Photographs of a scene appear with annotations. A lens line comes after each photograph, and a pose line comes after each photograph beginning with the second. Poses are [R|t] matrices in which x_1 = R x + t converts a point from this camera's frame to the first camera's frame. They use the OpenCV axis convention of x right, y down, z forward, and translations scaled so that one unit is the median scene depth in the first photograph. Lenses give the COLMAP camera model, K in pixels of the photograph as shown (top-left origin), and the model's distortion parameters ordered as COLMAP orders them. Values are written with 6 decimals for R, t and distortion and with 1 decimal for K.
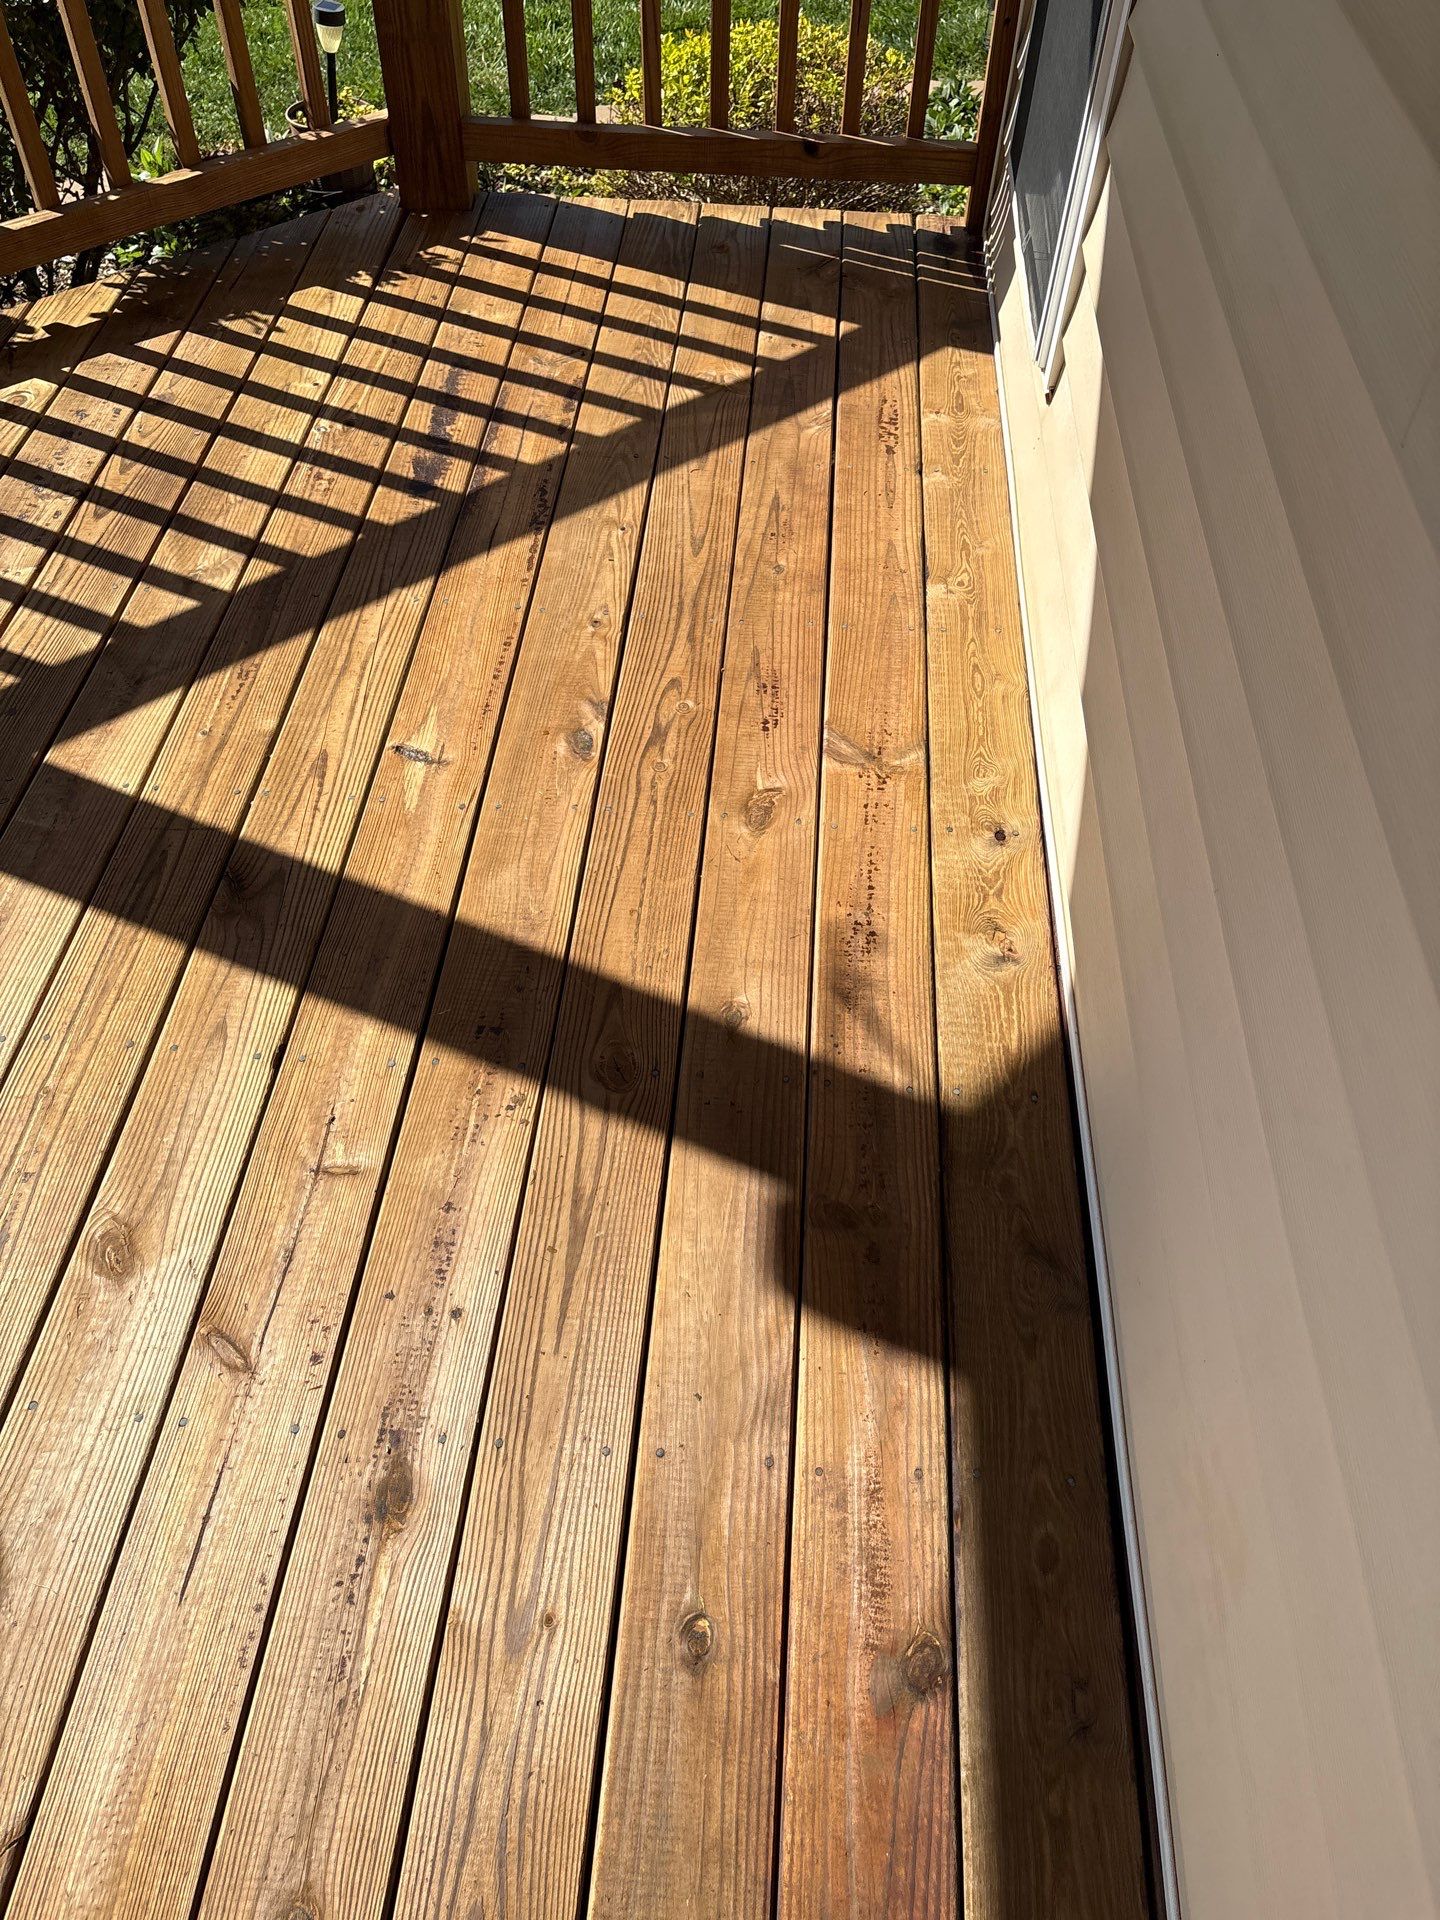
lens RADIAL K [[1431.3, 0, 731.2], [0, 1431.3, 956.1], [0, 0, 1]] dist [0.027474, -0.034142]
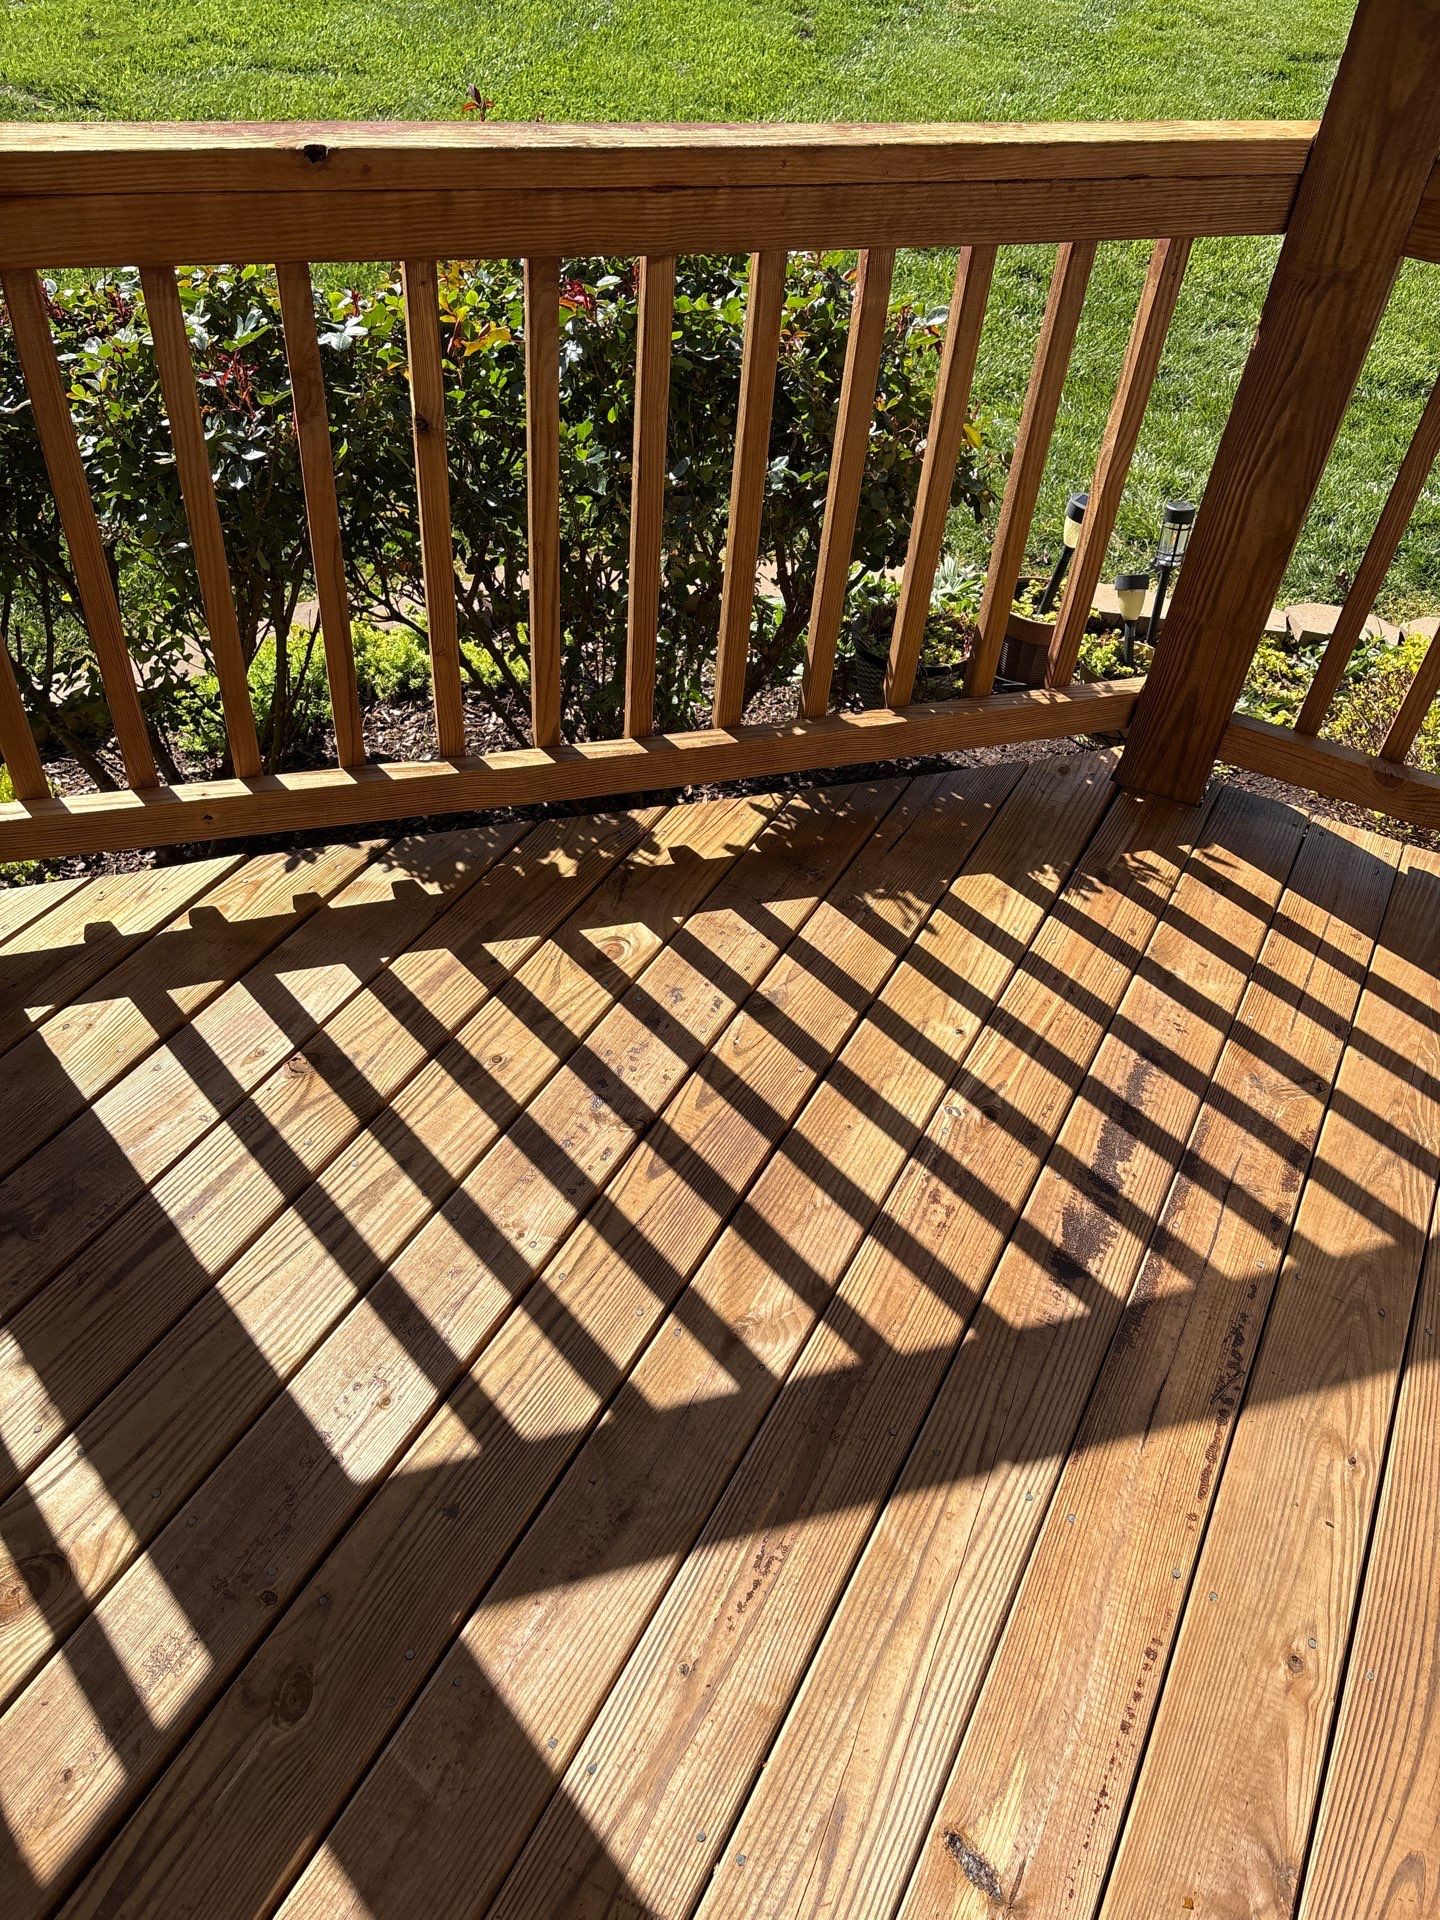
lens RADIAL K [[1431.3, 0, 710.9], [0, 1431.3, 970.2], [0, 0, 1]] dist [0.027474, -0.034142]
pose [[0.908385, 0.306403, -0.284523, -0.219294], [-0.346828, 0.932211, -0.103407, -0.328656], [0.233551, 0.192614, 0.953076, 0.246114]]
